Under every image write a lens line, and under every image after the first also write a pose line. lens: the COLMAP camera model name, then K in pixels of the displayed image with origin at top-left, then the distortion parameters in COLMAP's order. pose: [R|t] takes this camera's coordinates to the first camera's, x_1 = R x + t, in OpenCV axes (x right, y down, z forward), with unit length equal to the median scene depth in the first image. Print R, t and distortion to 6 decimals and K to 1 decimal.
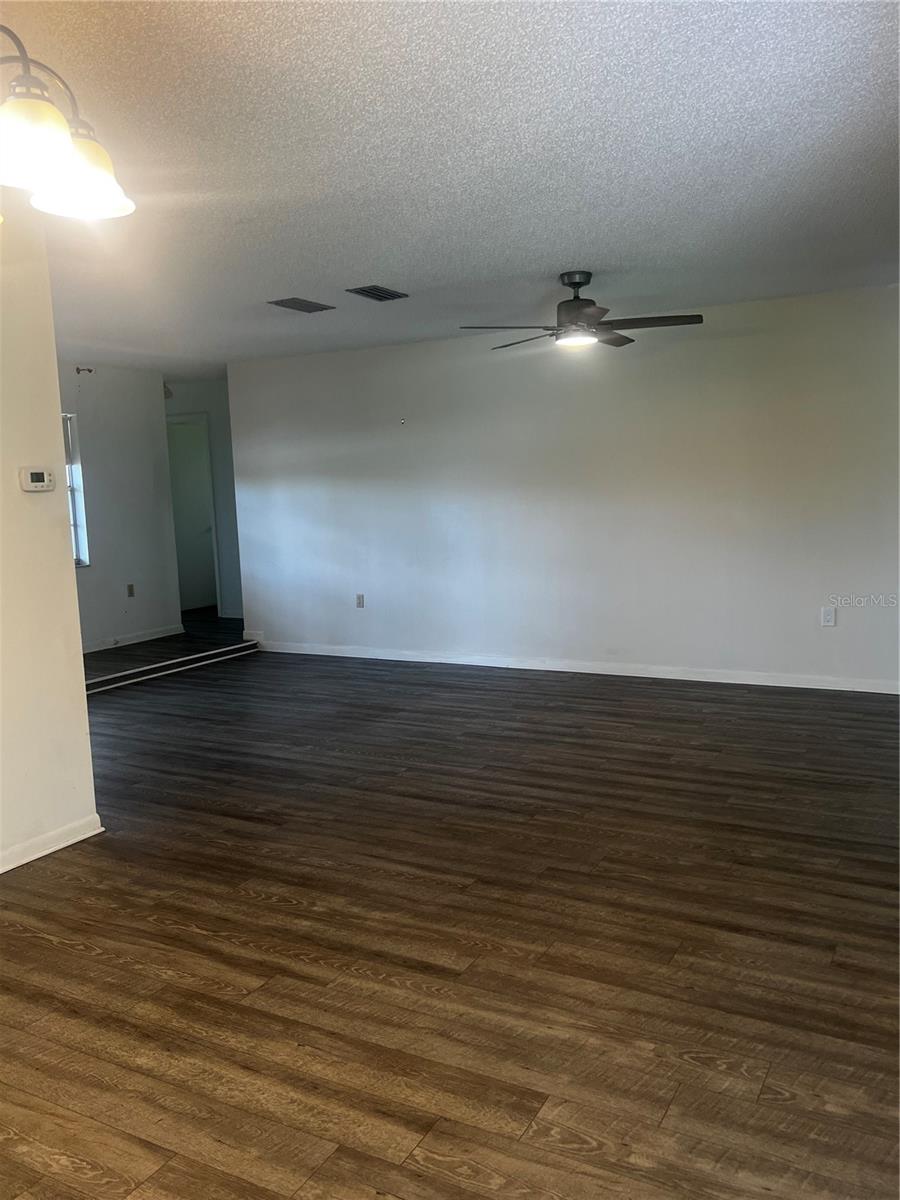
lens RADIAL K [[981.7, 0, 450.0], [0, 981.7, 600.0], [0, 0, 1]] dist [0.005947, -0.001102]
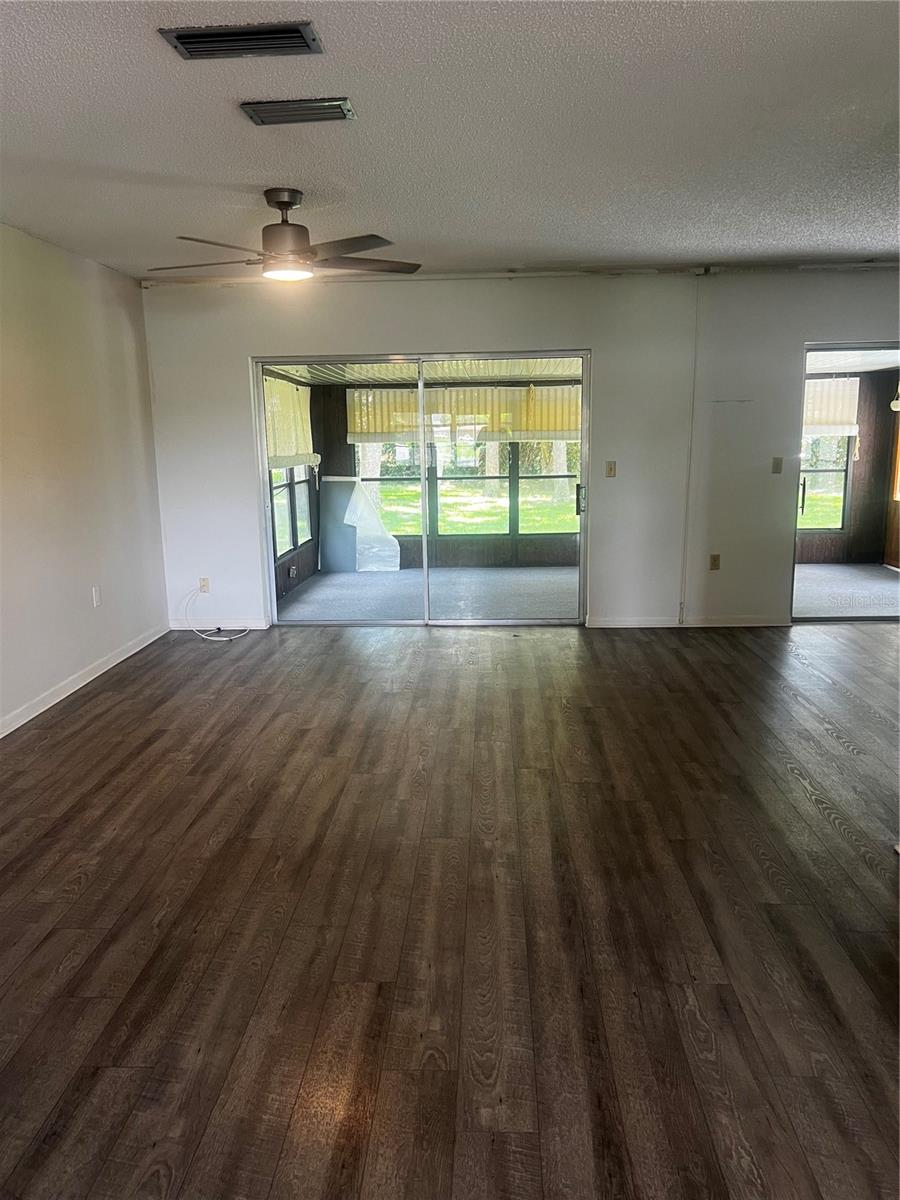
lens RADIAL K [[905.4, 0, 450.0], [0, 905.4, 600.0], [0, 0, 1]] dist [-0.004763, -0.001440]
pose [[-0.438006, -0.141473, 0.887770, -0.712673], [0.137504, 0.965376, 0.221681, -0.160118], [-0.888394, 0.219170, -0.403388, 1.361342]]
